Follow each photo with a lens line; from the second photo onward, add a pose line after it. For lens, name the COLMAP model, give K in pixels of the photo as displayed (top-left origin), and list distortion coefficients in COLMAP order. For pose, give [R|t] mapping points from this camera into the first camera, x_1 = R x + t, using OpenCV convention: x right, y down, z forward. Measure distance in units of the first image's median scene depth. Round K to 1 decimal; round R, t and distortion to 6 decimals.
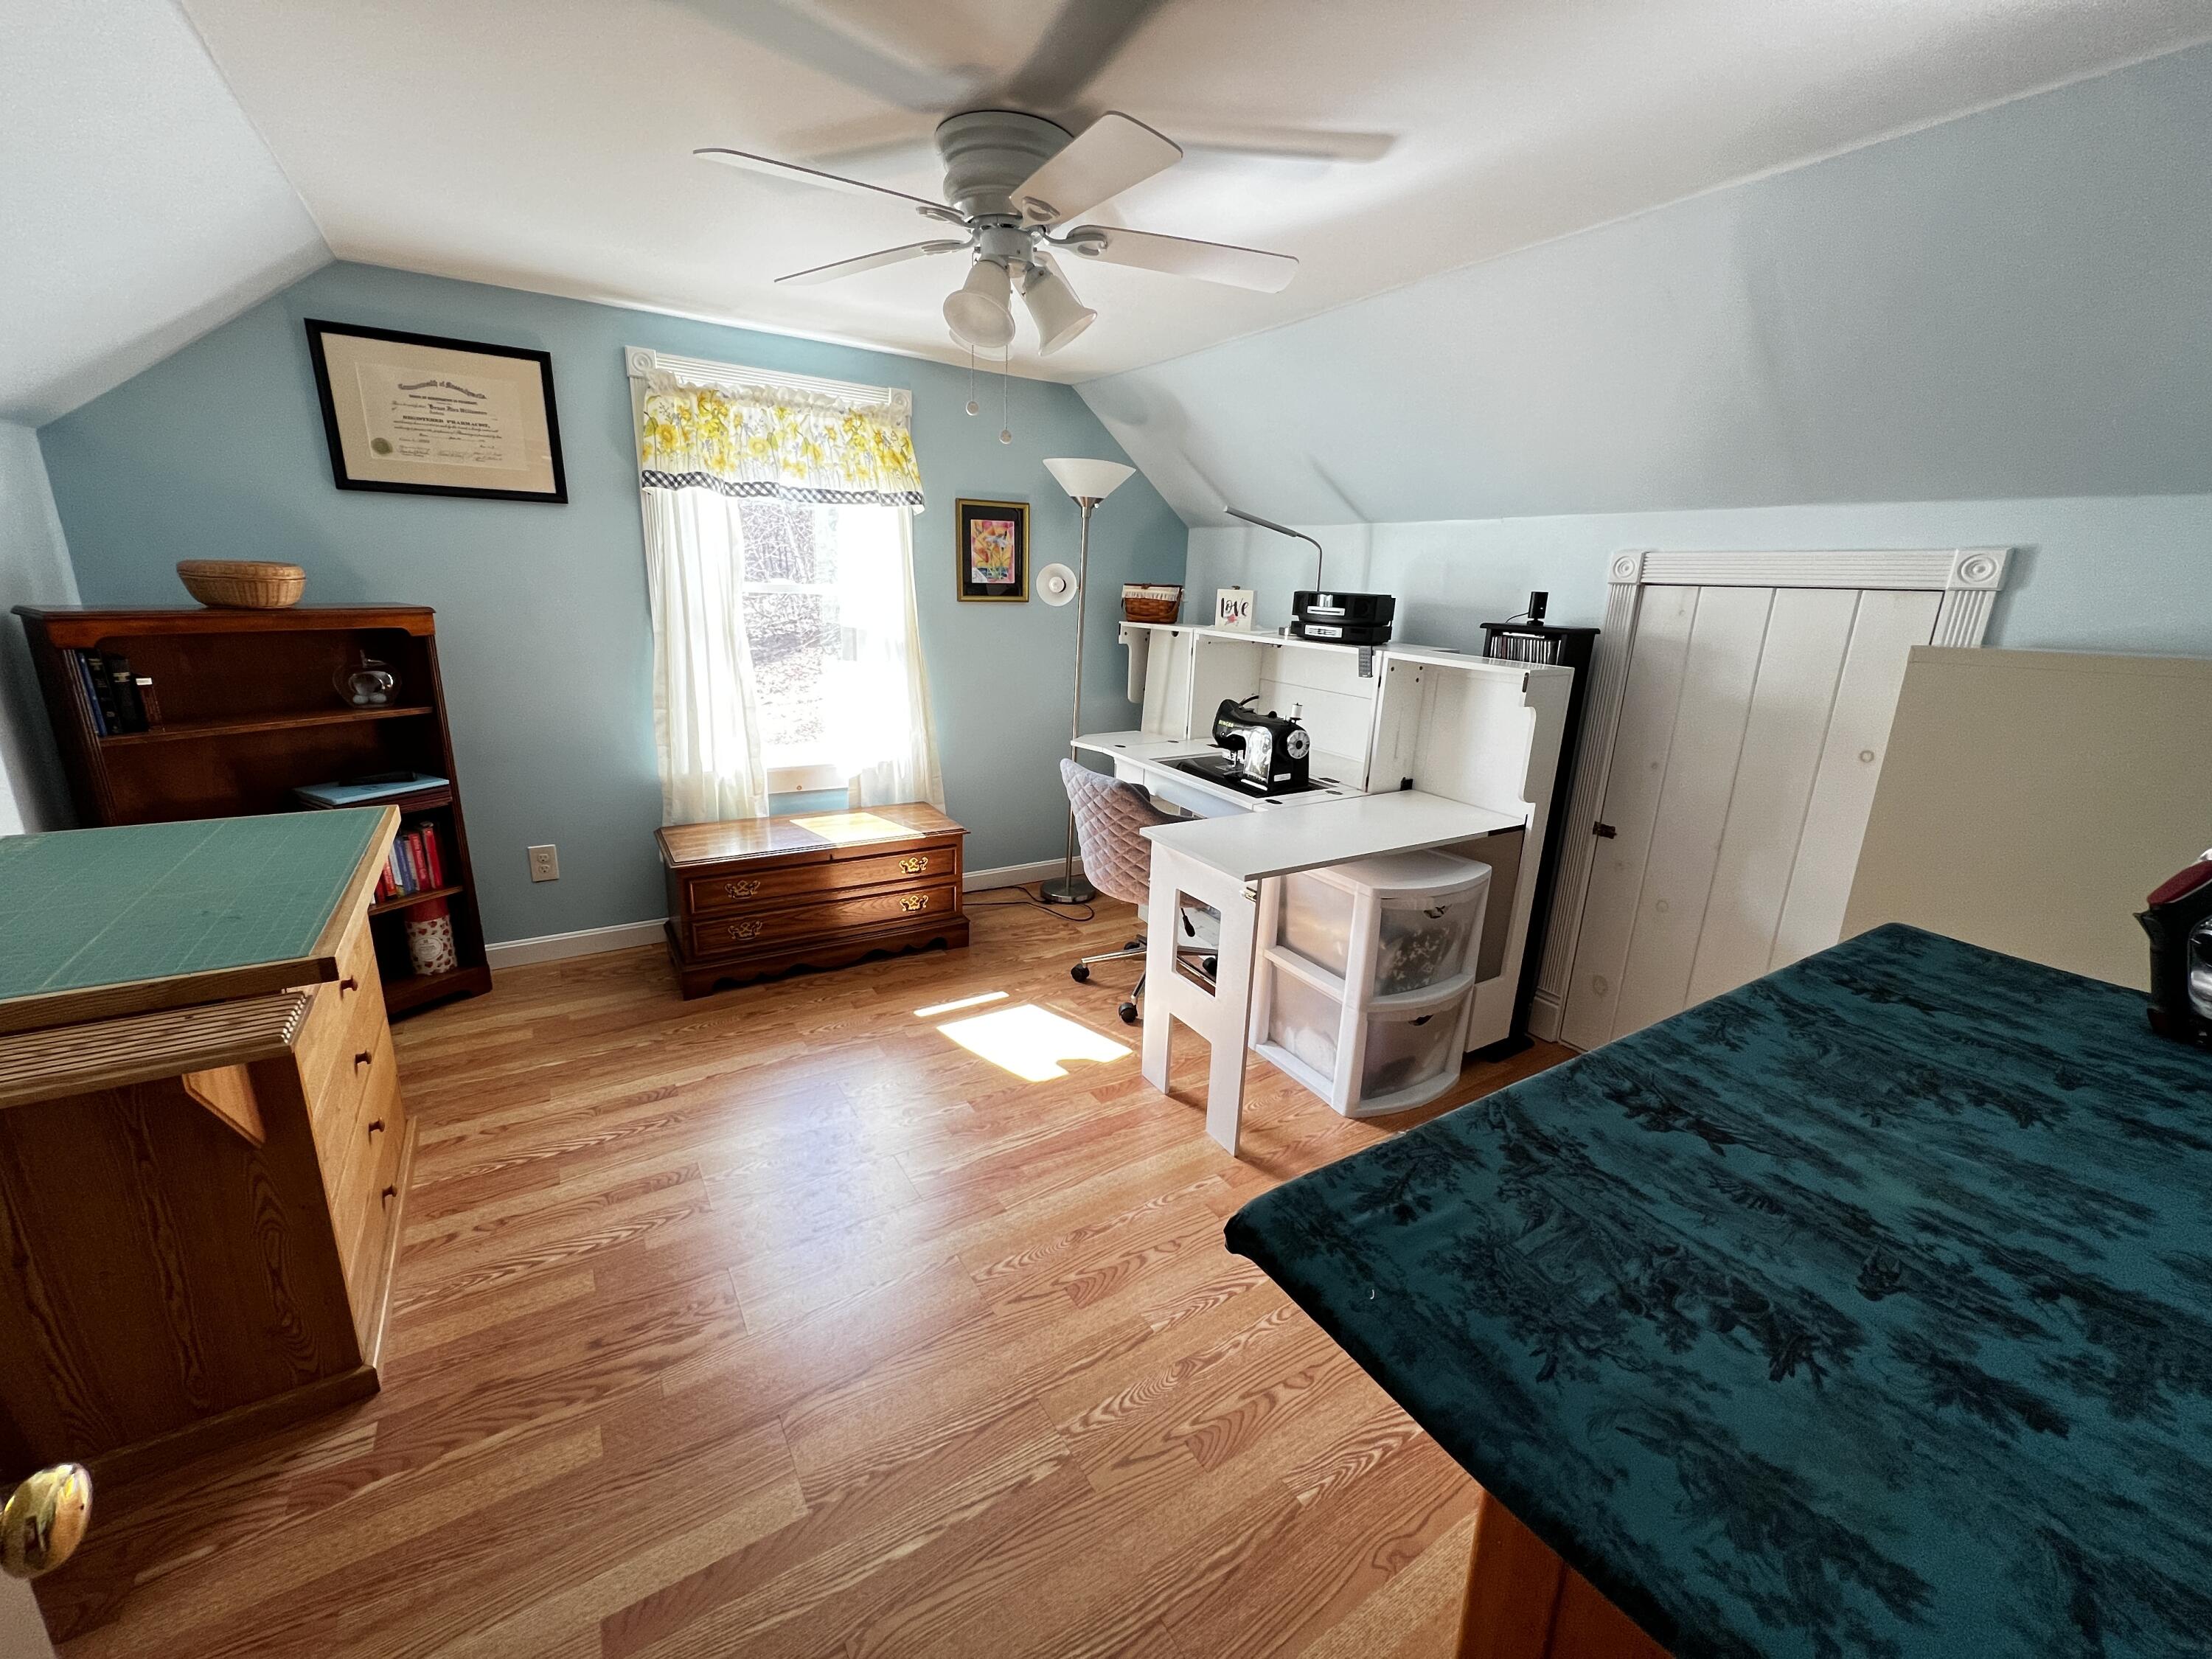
lens RADIAL K [[884.5, 0, 1097.3], [0, 884.5, 829.8], [0, 0, 1]] dist [-0.000190, -0.000253]
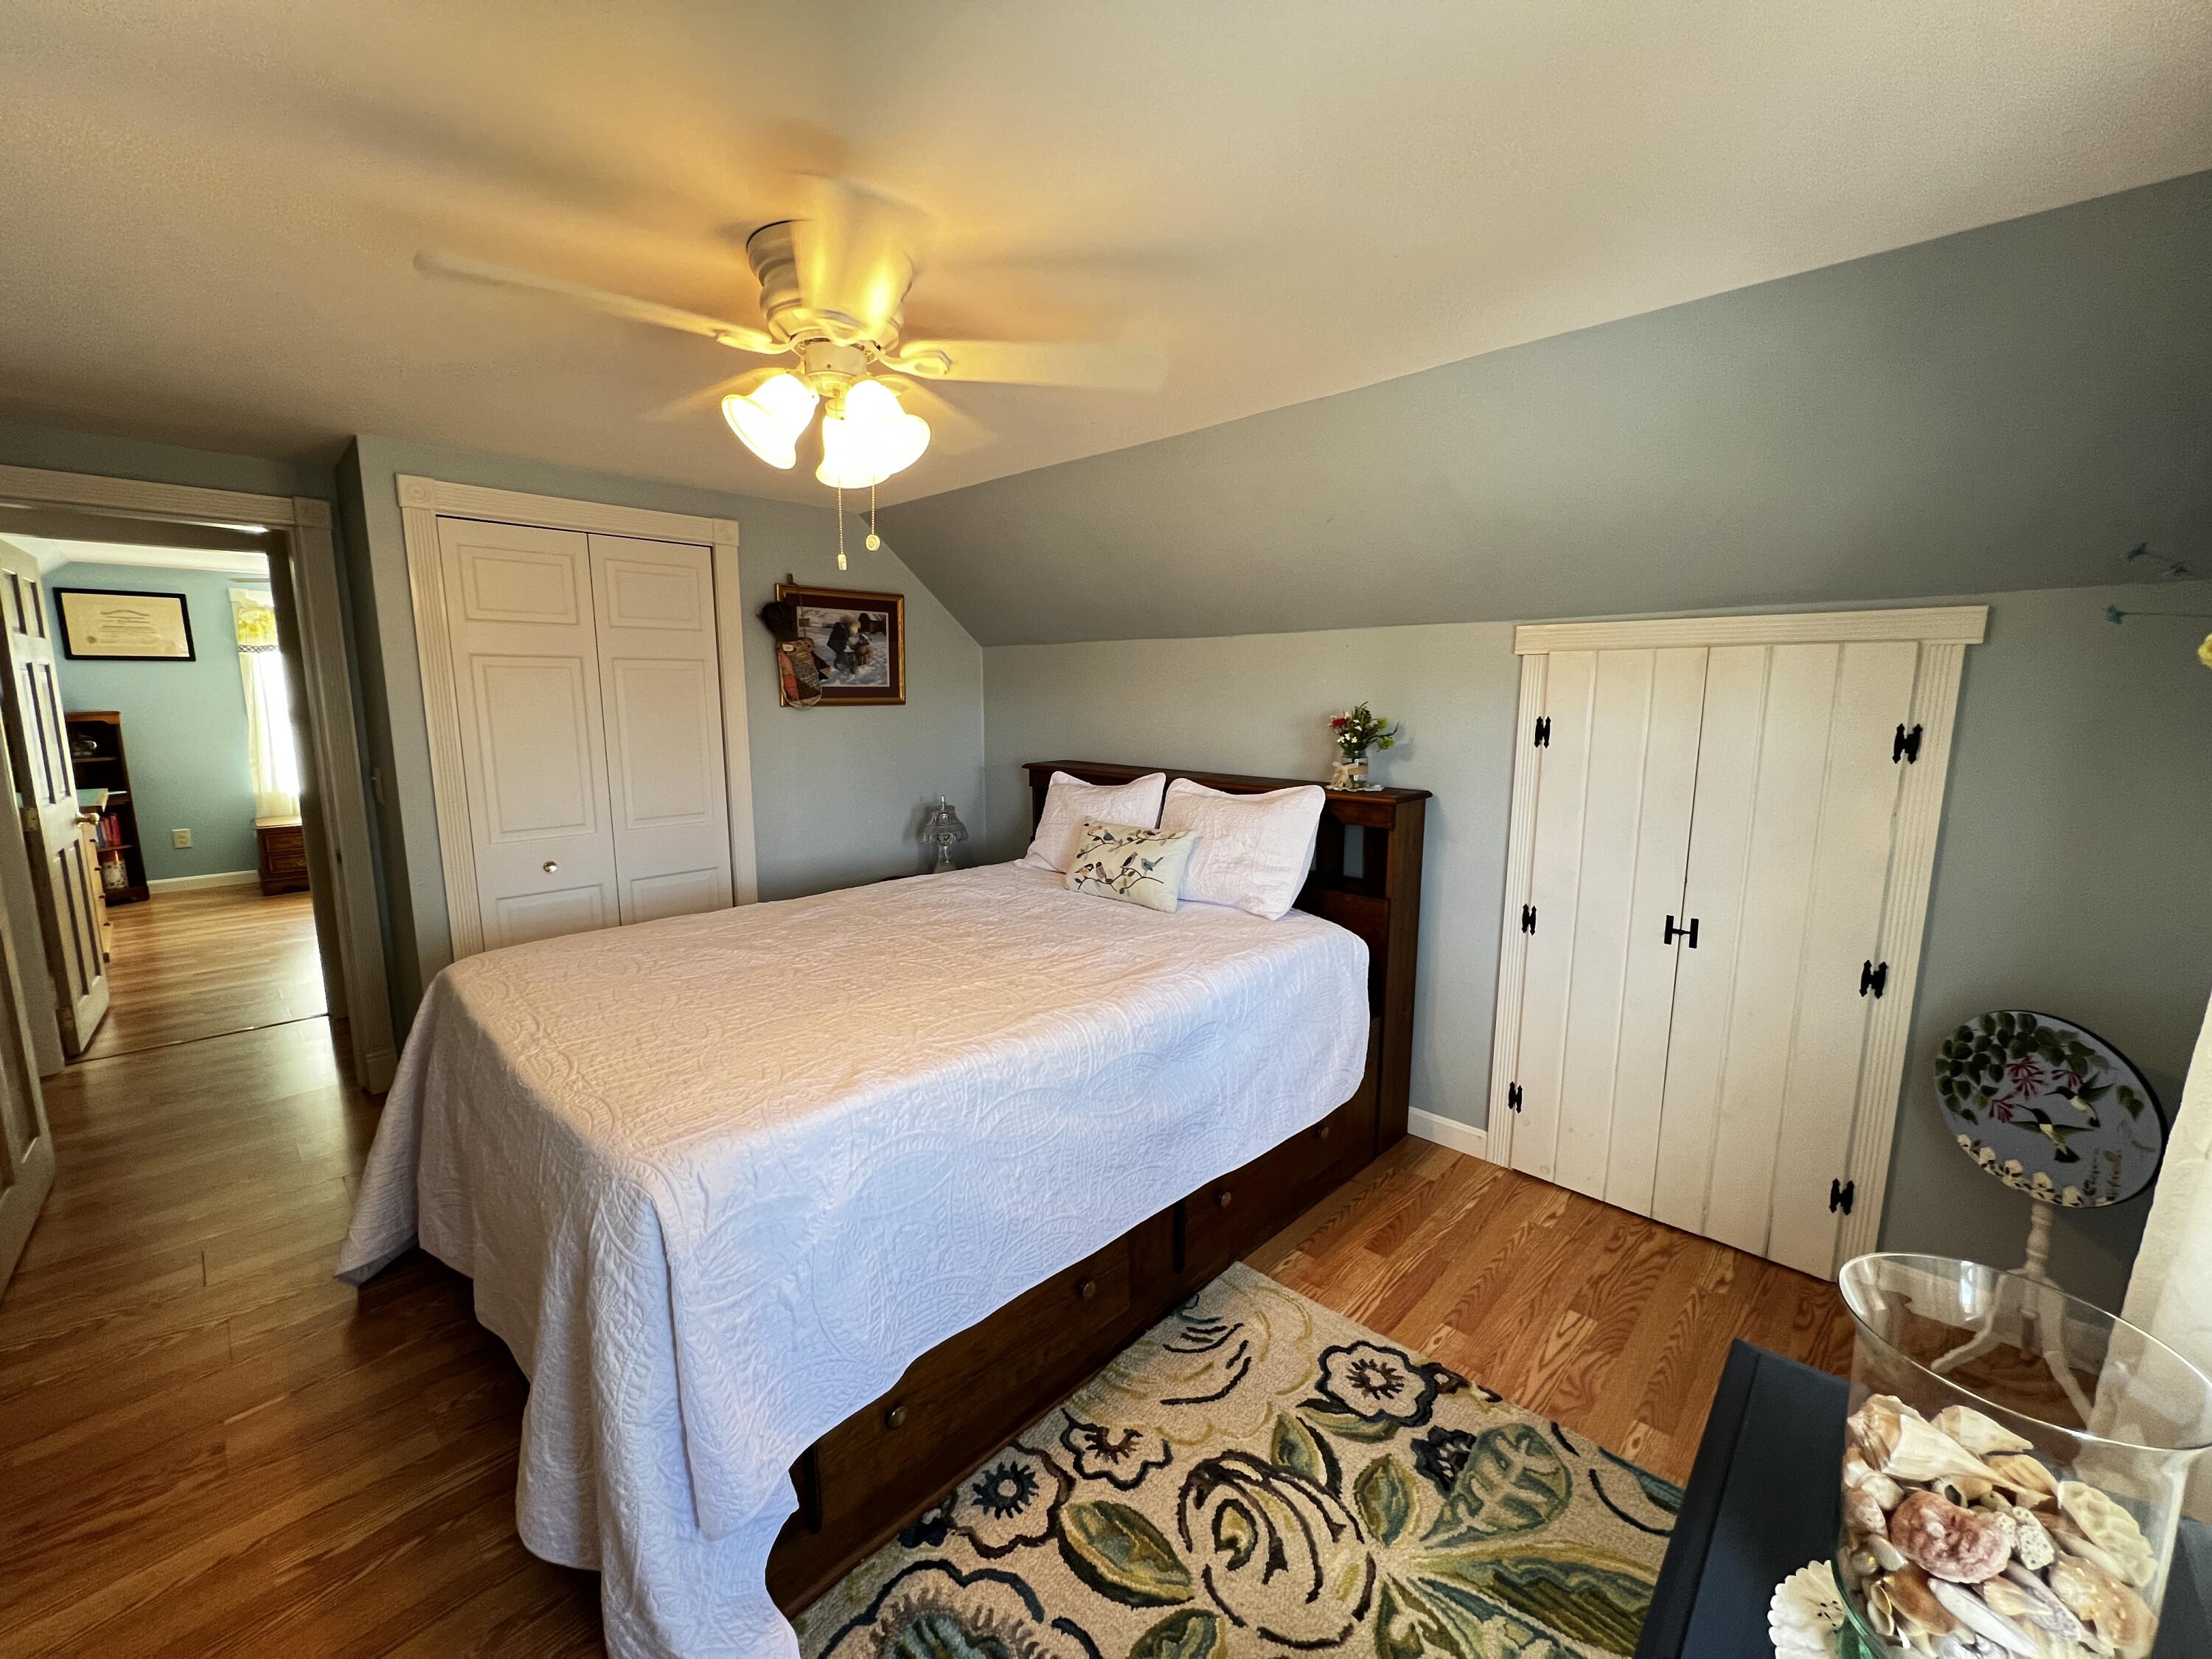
lens RADIAL K [[884.5, 0, 1101.6], [0, 884.5, 830.6], [0, 0, 1]] dist [-0.000190, -0.000253]
pose [[0.970930, -0.064752, 0.230441, 0.940352], [0.087614, 0.992045, -0.090395, 0.391792], [-0.222754, 0.107957, 0.968879, -1.410832]]
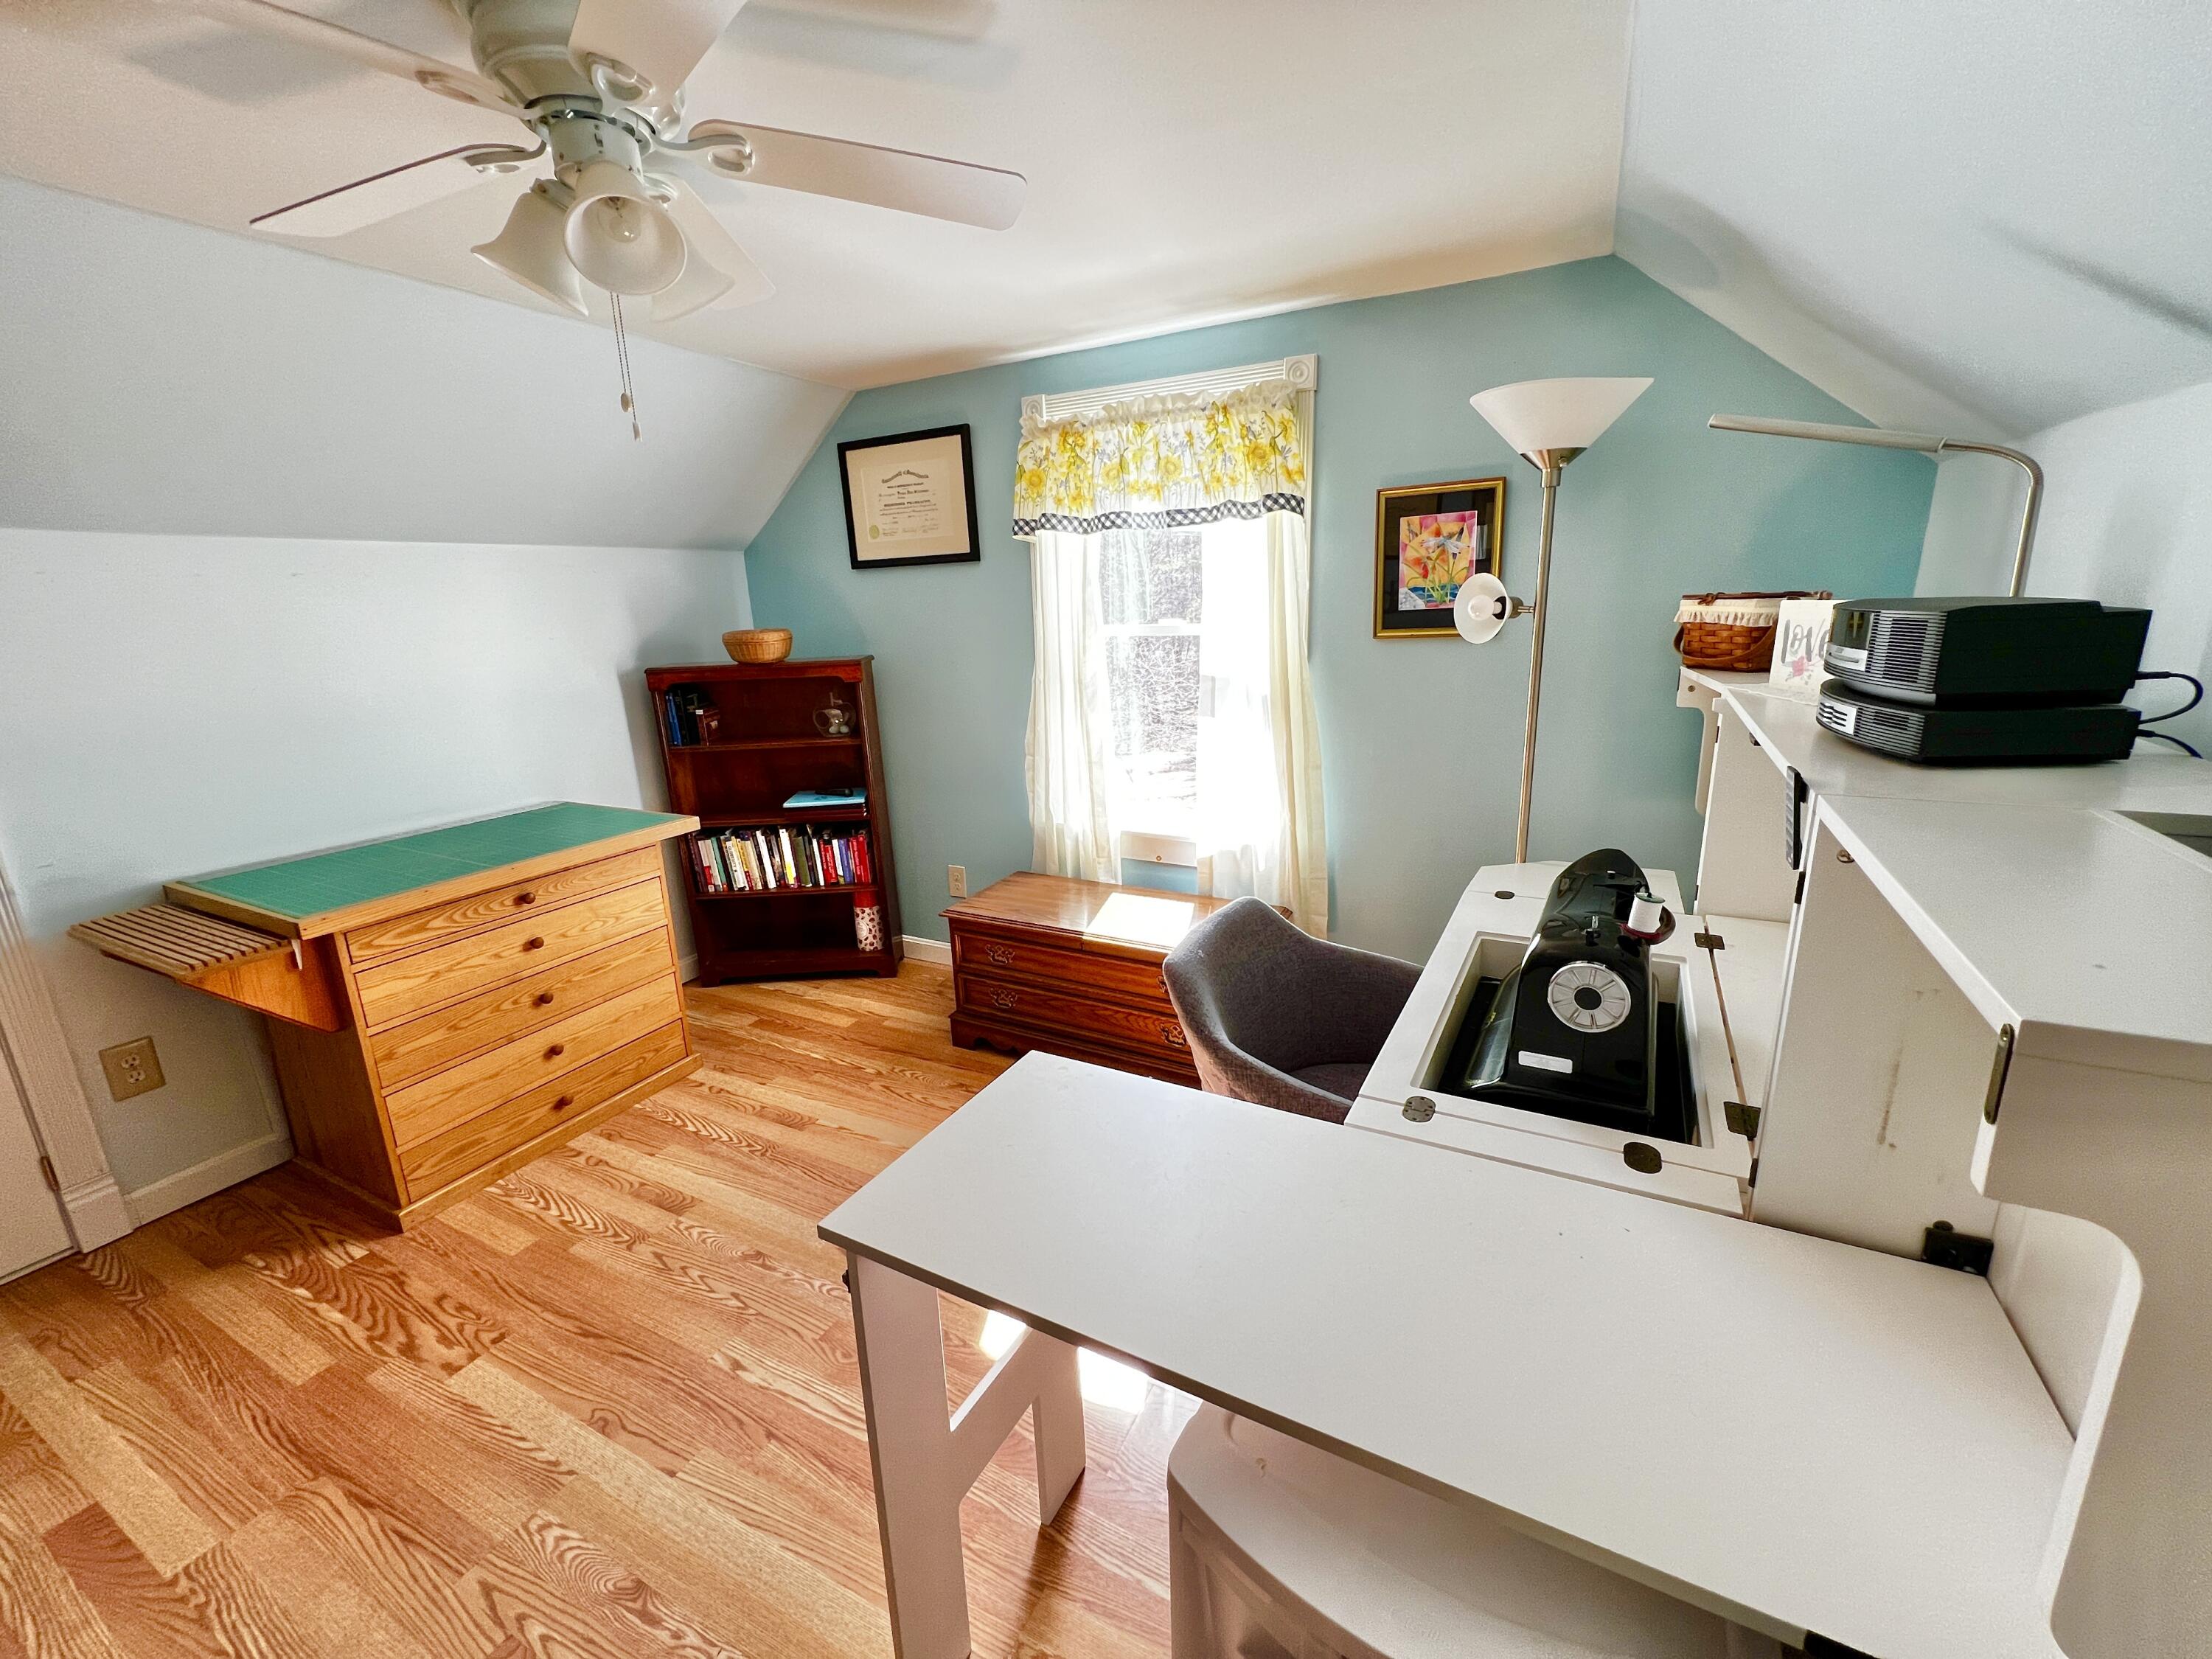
lens RADIAL K [[884.5, 0, 1100.7], [0, 884.5, 824.9], [0, 0, 1]] dist [-0.000190, -0.000253]
pose [[0.503170, 0.158747, -0.849482, 0.423889], [-0.184286, 0.980083, 0.073996, -0.155332], [0.844310, 0.119315, 0.522403, 0.581171]]
